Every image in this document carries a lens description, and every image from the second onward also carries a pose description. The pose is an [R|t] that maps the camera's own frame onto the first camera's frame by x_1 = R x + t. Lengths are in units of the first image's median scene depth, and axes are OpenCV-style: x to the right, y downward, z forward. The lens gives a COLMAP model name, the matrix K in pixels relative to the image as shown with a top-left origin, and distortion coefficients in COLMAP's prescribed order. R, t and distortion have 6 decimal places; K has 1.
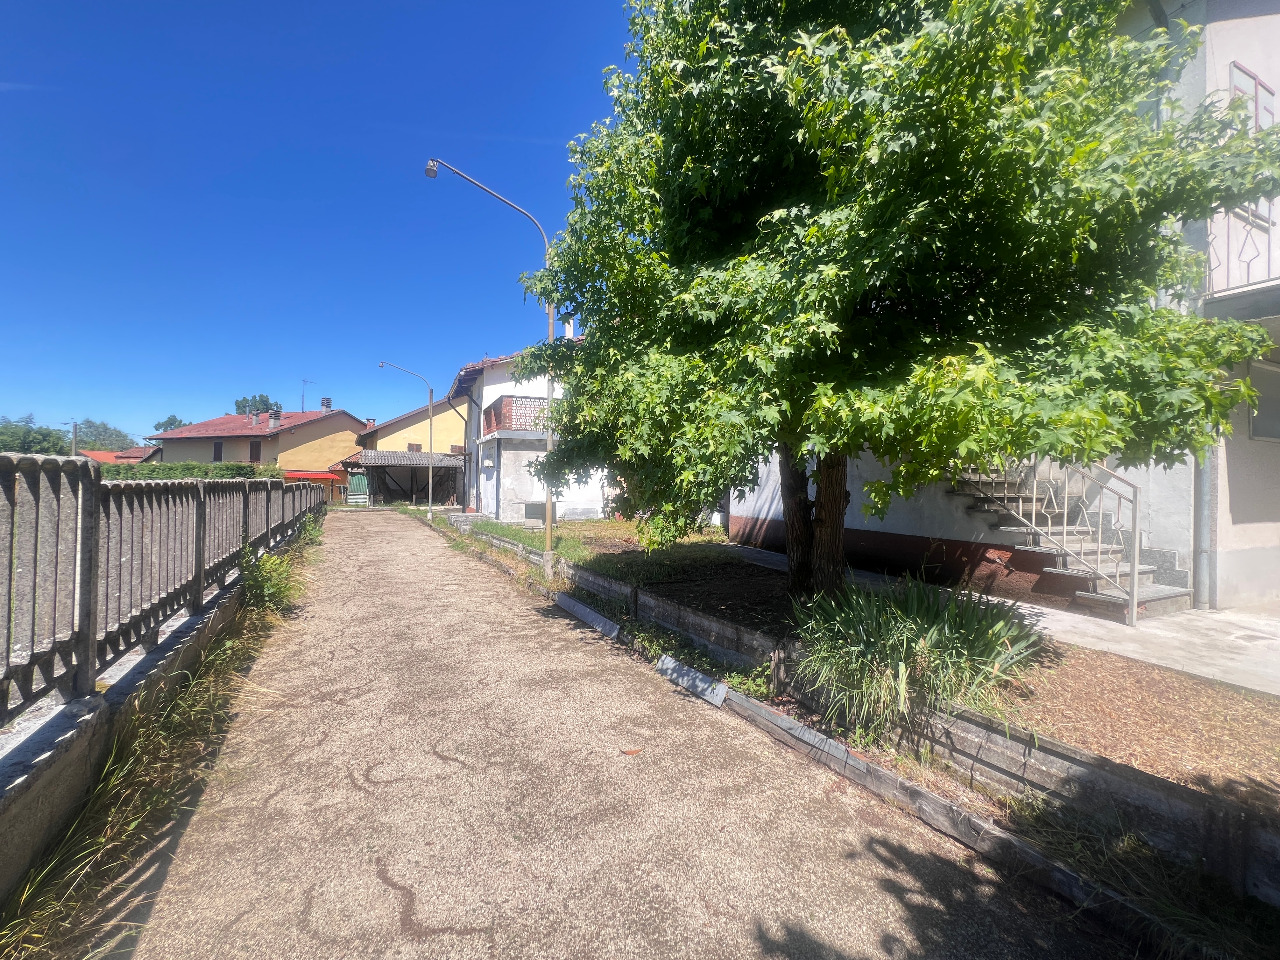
lens RADIAL K [[514.6, 0, 643.9], [0, 514.6, 476.5], [0, 0, 1]] dist [-0.003664, 0.000786]
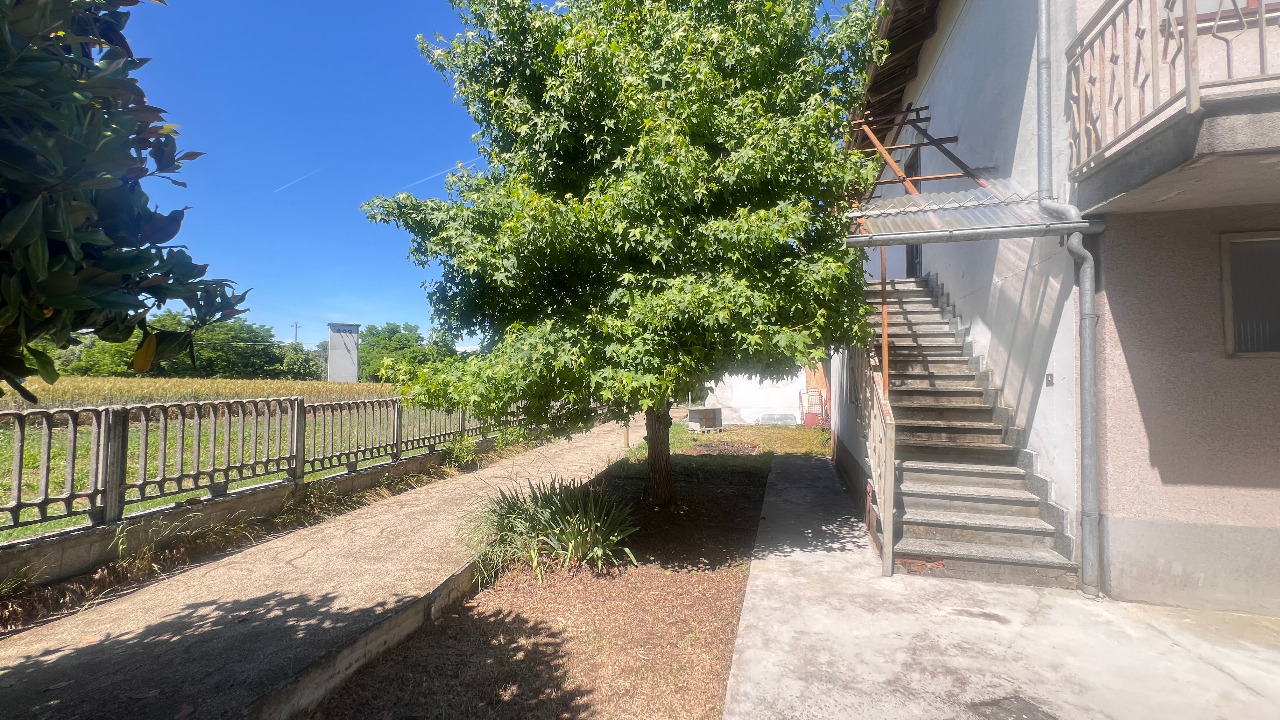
lens RADIAL K [[515.5, 0, 634.2], [0, 515.5, 358.6], [0, 0, 1]] dist [-0.005107, 0.001448]
pose [[0.750610, -0.037642, -0.659672, 2.656749], [0.018434, 0.999180, -0.036040, -0.145532], [0.660488, 0.014891, 0.750689, 0.042204]]
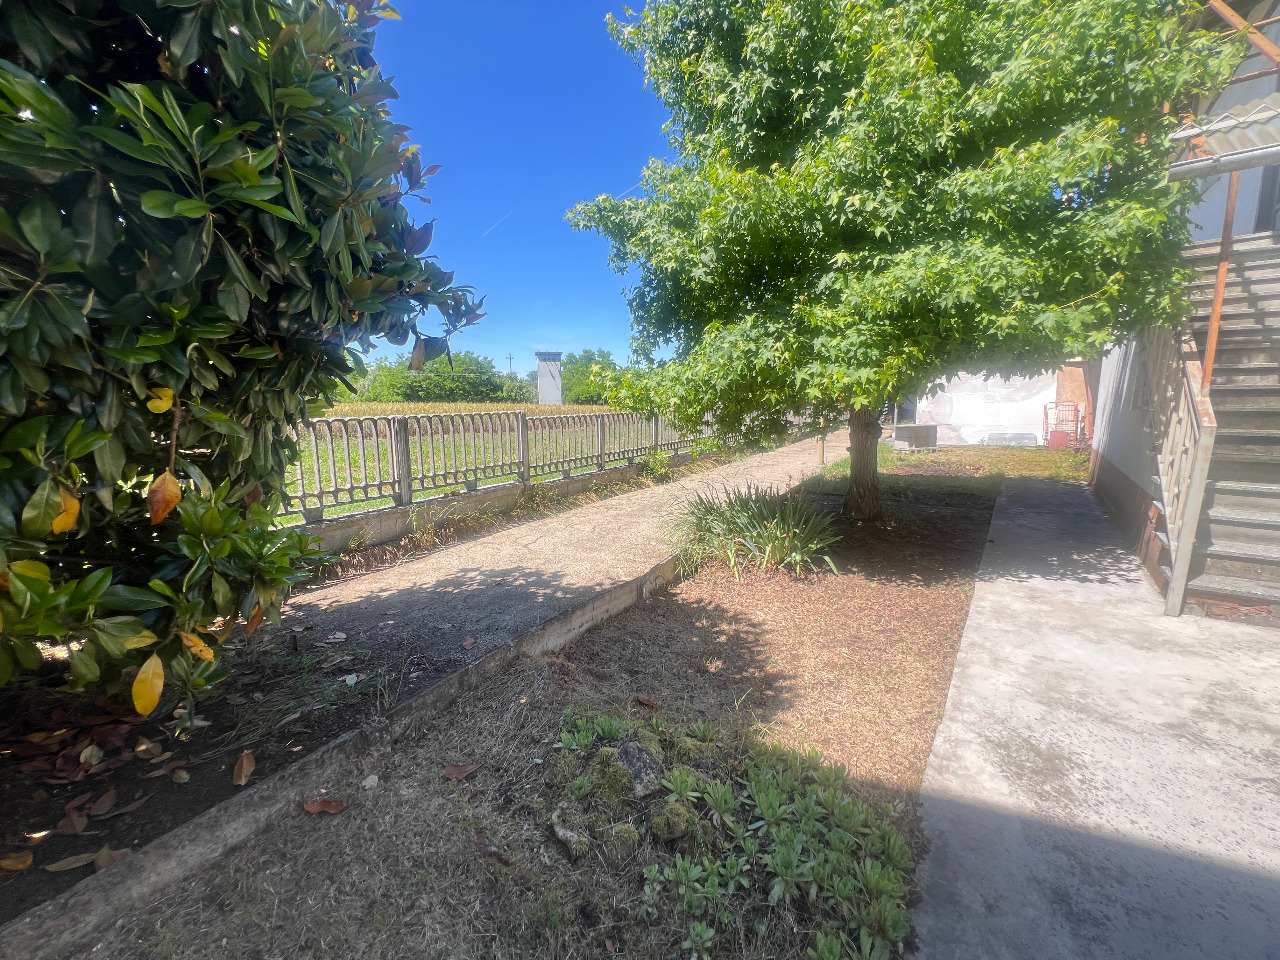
lens RADIAL K [[514.6, 0, 634.0], [0, 514.6, 478.7], [0, 0, 1]] dist [-0.003664, 0.000786]
pose [[0.475740, 0.106901, -0.873066, 2.599139], [0.036243, 0.989362, 0.140890, -0.065483], [0.878839, -0.098669, 0.466804, 0.014023]]
